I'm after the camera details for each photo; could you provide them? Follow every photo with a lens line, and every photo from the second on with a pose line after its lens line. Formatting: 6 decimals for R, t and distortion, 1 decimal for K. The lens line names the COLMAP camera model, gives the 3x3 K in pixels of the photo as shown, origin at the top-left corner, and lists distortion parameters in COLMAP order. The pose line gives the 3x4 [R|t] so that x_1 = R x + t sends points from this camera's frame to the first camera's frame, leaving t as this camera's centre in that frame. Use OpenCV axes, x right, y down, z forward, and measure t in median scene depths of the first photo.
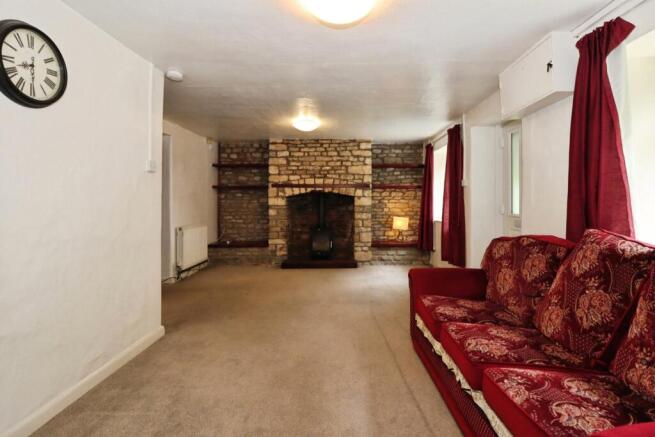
lens RADIAL K [[322.9, 0, 335.3], [0, 322.9, 171.8], [0, 0, 1]] dist [-0.000151, -0.010712]
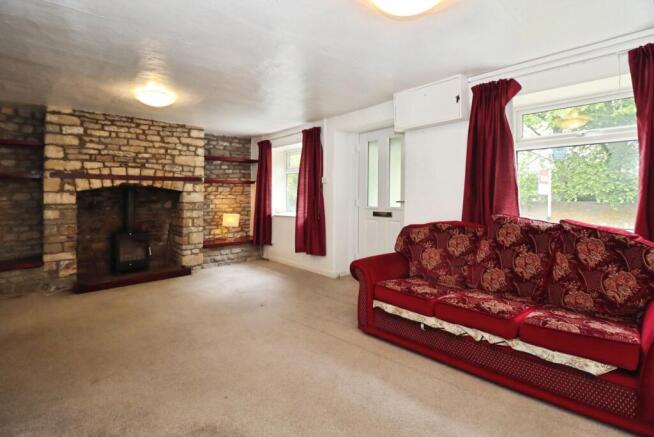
lens RADIAL K [[314.2, 0, 332.7], [0, 314.2, 171.8], [0, 0, 1]] dist [0.001432, -0.010813]
pose [[0.731427, 0.047135, 0.680289, -0.211867], [-0.055624, 0.998408, -0.009370, 0.009607], [-0.679647, -0.030987, 0.732884, 0.122320]]
